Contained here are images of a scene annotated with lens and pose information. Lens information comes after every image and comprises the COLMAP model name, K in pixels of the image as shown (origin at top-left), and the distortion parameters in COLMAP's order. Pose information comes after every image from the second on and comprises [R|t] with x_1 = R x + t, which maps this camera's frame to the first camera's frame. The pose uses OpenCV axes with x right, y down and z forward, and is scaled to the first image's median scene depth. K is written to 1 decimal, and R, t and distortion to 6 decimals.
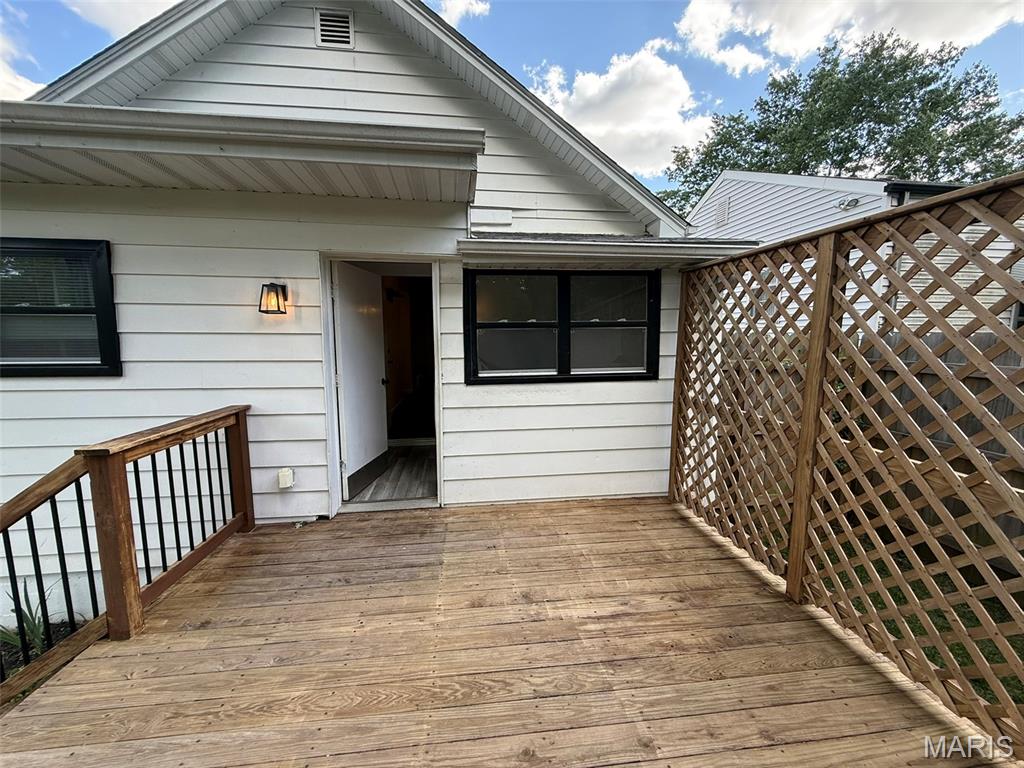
lens RADIAL K [[408.6, 0, 507.1], [0, 408.6, 383.3], [0, 0, 1]] dist [0.000300, 0.000454]
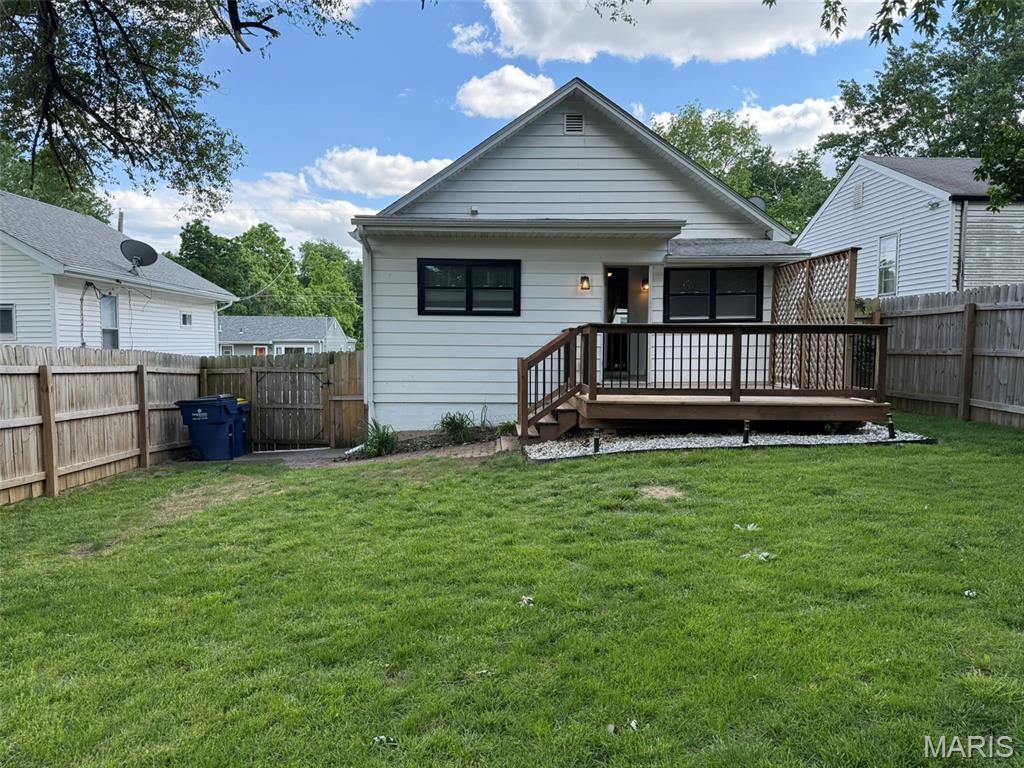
lens RADIAL K [[749.7, 0, 512.0], [0, 749.7, 384.0], [0, 0, 1]] dist [0.060622, -0.003607]
pose [[0.996516, 0.007950, -0.083023, -0.555939], [-0.012510, 0.998433, -0.054550, 0.530420], [0.082460, 0.055399, 0.995053, -2.849210]]
